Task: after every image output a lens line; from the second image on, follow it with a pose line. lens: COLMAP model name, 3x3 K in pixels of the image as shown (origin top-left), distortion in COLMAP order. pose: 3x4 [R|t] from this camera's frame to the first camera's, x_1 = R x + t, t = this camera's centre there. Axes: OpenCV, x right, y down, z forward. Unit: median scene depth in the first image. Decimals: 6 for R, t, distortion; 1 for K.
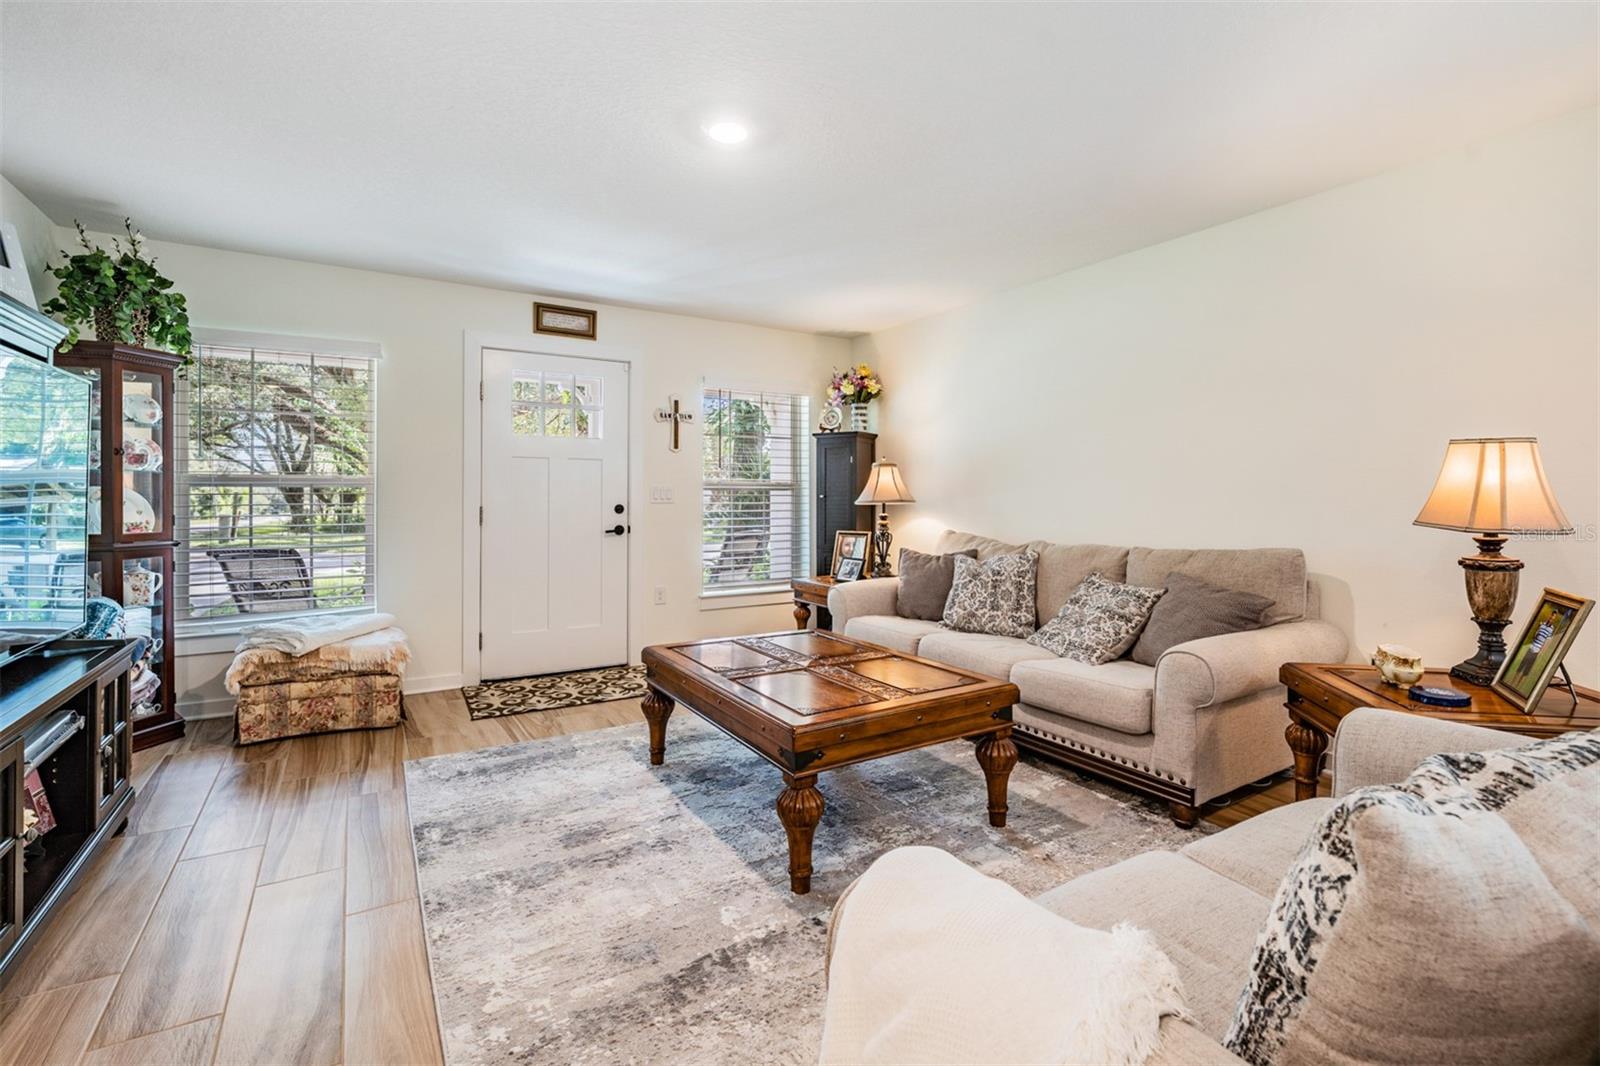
lens RADIAL K [[725.1, 0, 801.9], [0, 725.1, 498.2], [0, 0, 1]] dist [0.000677, -0.000011]
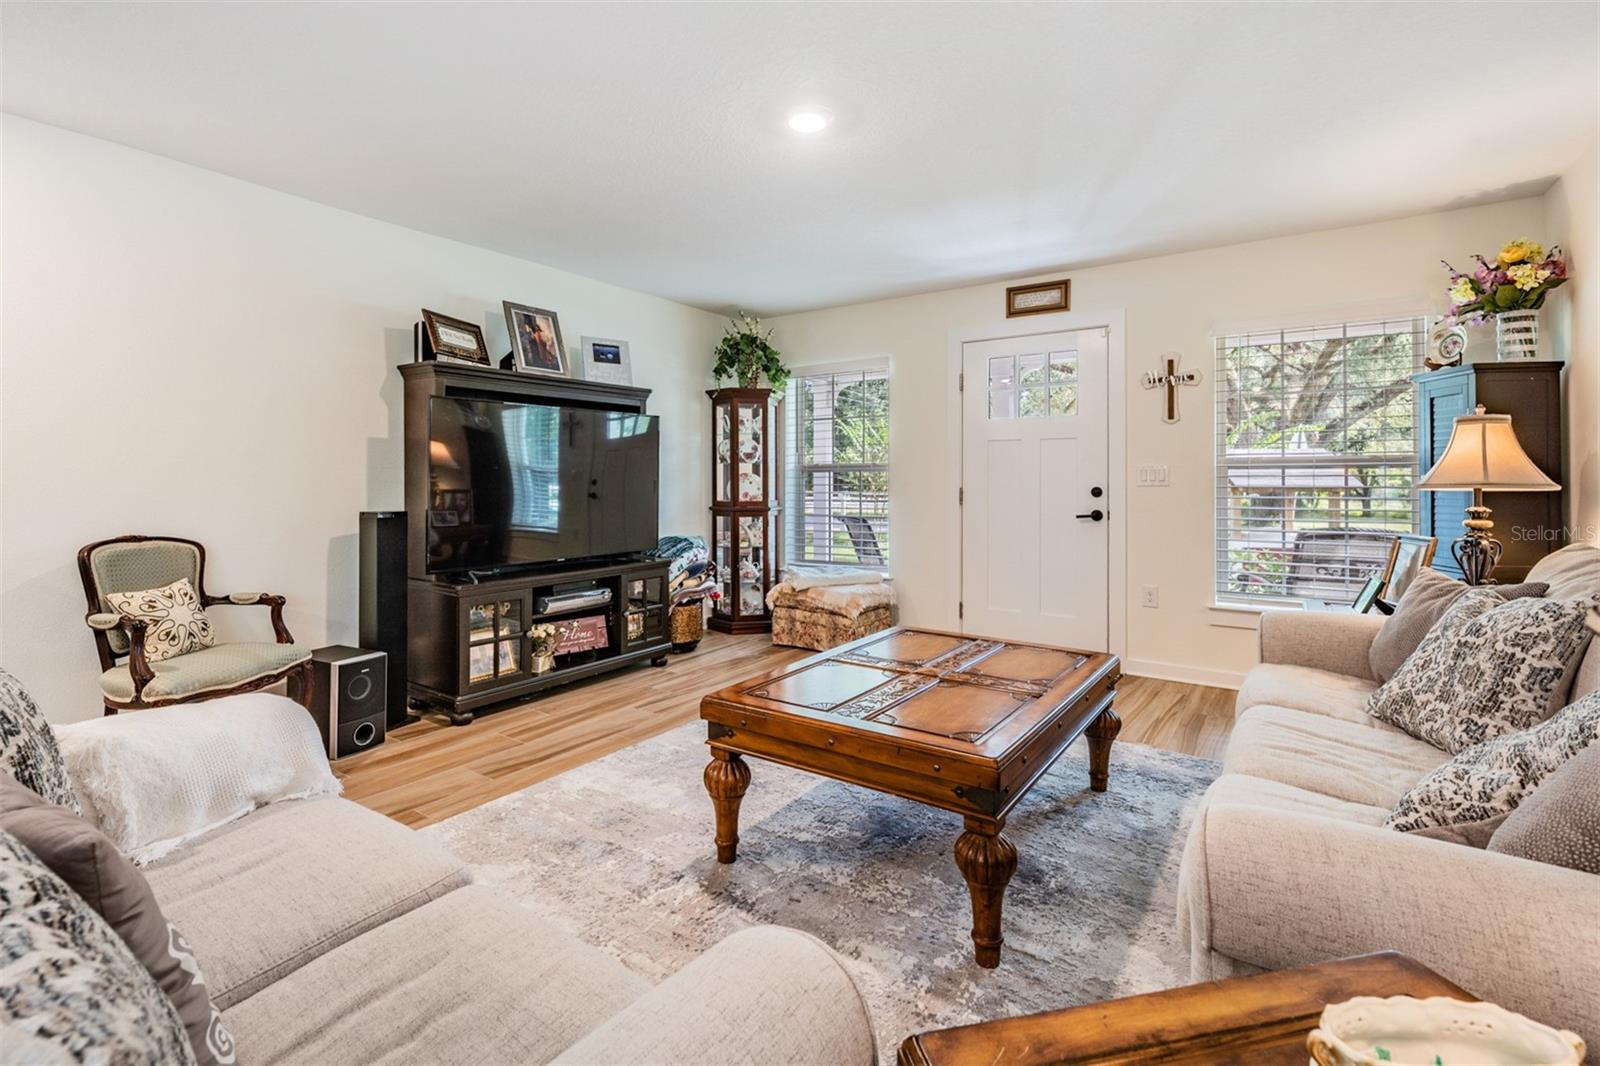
lens RADIAL K [[736.3, 0, 793.8], [0, 736.3, 478.9], [0, 0, 1]] dist [0.001147, 0.000090]
pose [[0.392344, -0.001962, -0.919816, 0.479054], [-0.000579, 0.999997, -0.002379, 0.000975], [0.919818, 0.001466, 0.392342, 0.324653]]
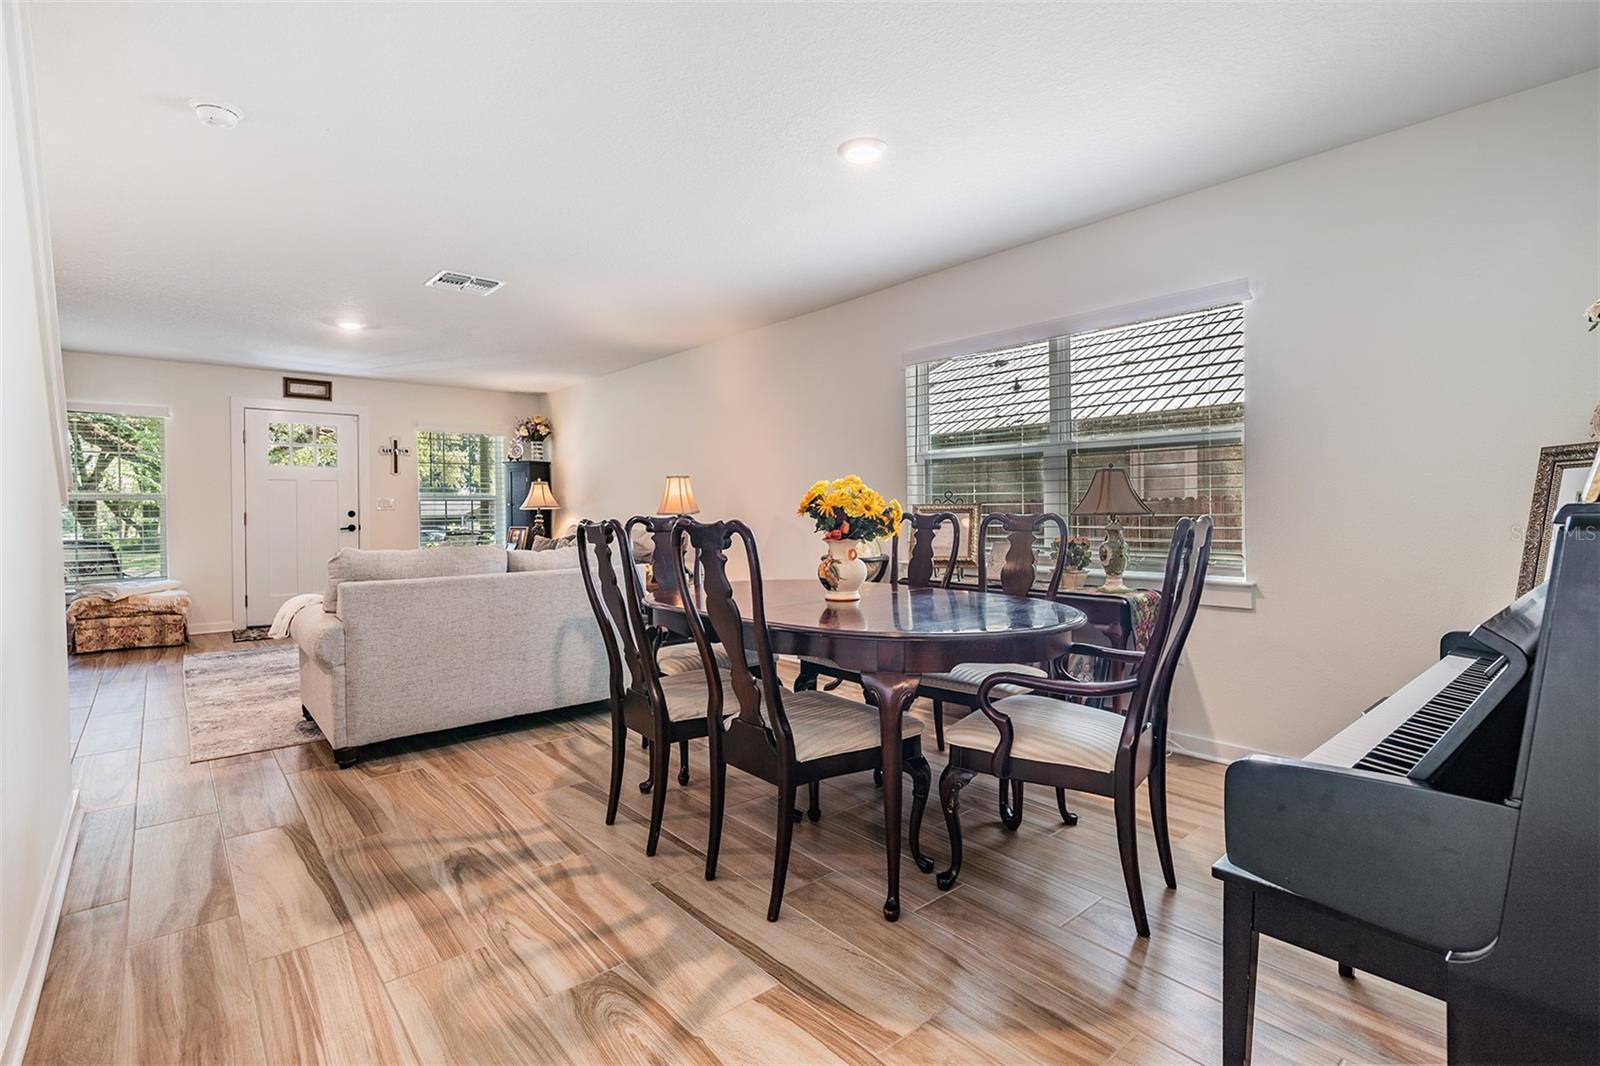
lens RADIAL K [[738.0, 0, 792.3], [0, 738.0, 515.3], [0, 0, 1]] dist [0.001289, -0.000380]
pose [[0.987991, -0.010428, 0.154162, 0.447397], [0.009392, 0.999928, 0.007444, 0.016275], [-0.154228, -0.005907, 0.988018, -0.699910]]
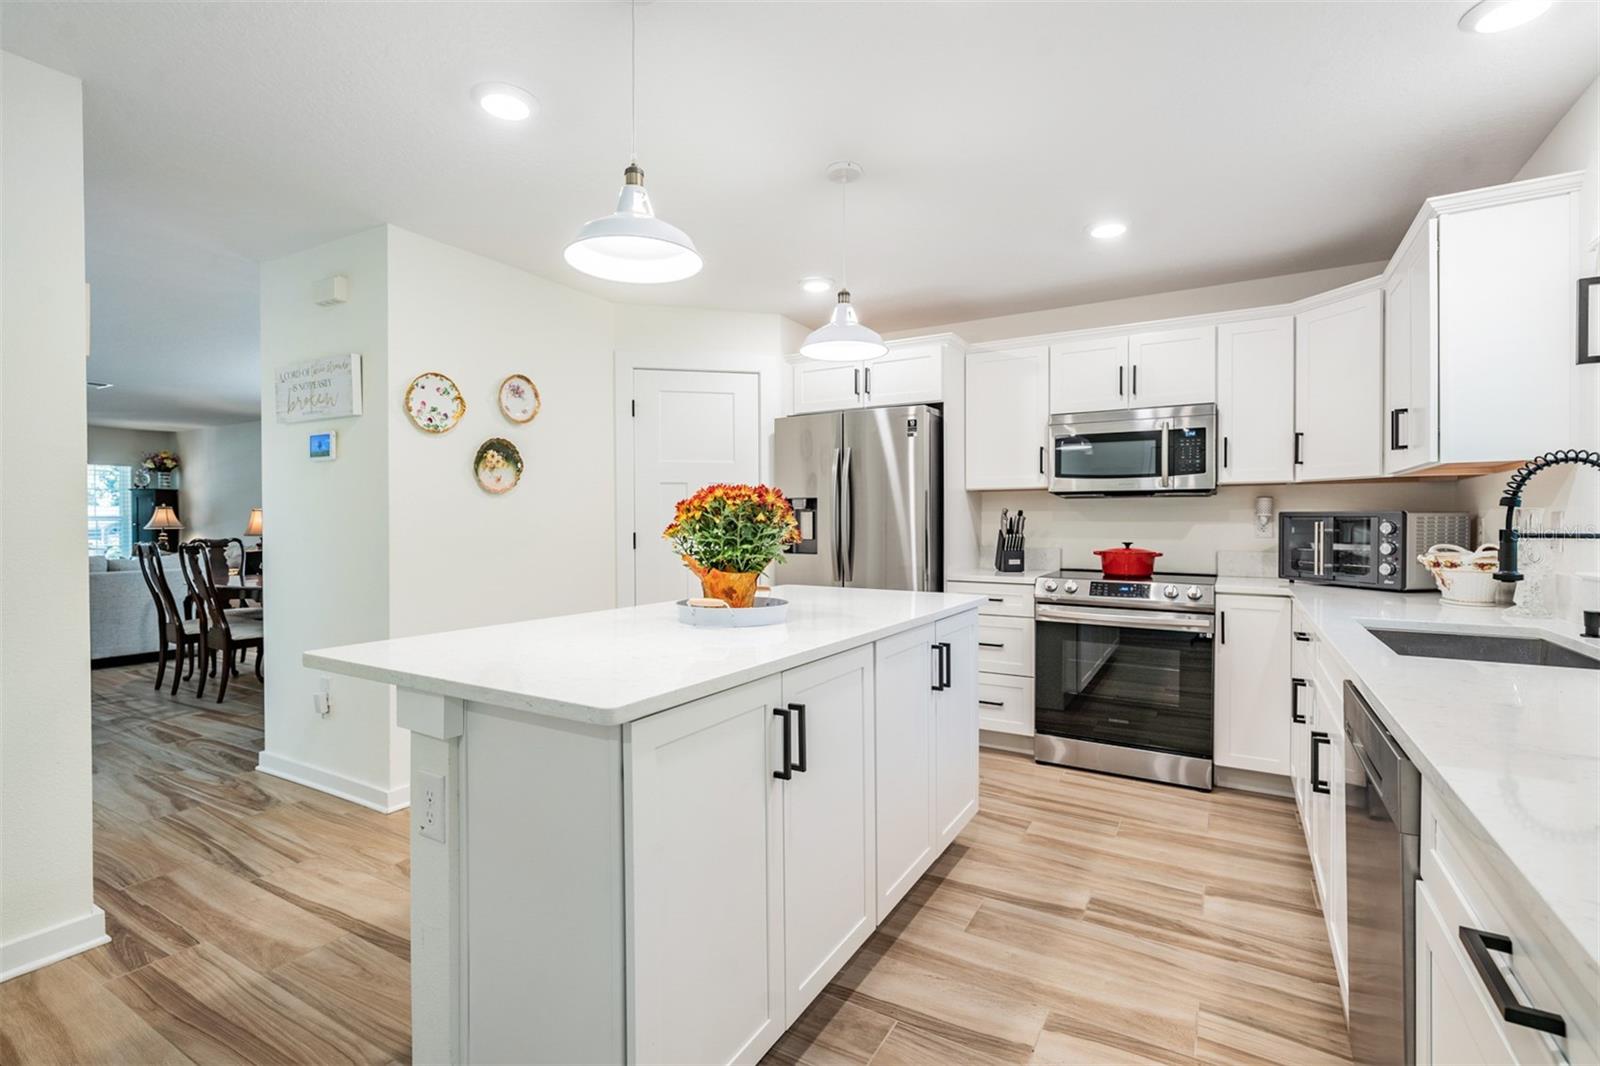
lens RADIAL K [[734.0, 0, 792.3], [0, 734.0, 527.2], [0, 0, 1]] dist [0.001565, -0.000103]
pose [[0.886055, -0.004522, 0.463559, 0.761165], [0.001296, 0.999973, 0.007277, -0.007727], [-0.463579, -0.005847, 0.886036, -1.649301]]
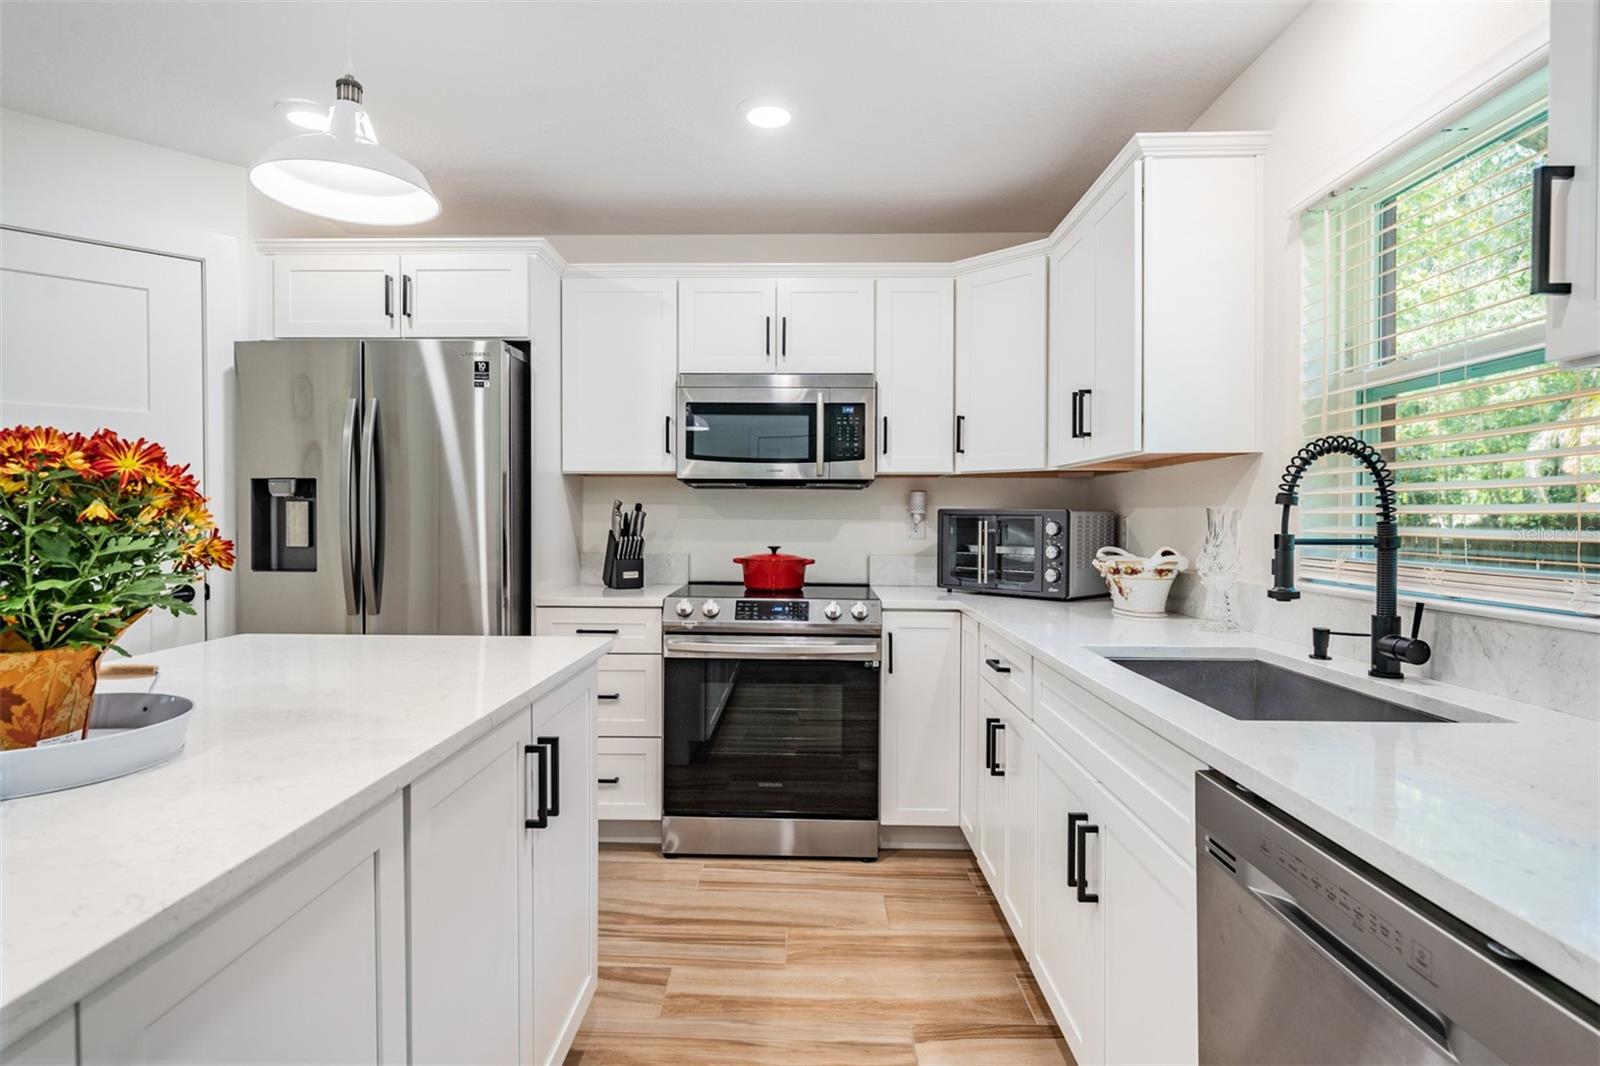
lens RADIAL K [[848.8, 0, 790.9], [0, 848.8, 525.2], [0, 0, 1]] dist [0.002125, 0.000381]
pose [[0.540419, -0.006048, 0.841374, 0.867808], [-0.003186, 0.999952, 0.009235, -0.009543], [-0.841390, -0.007672, 0.540374, -1.499558]]
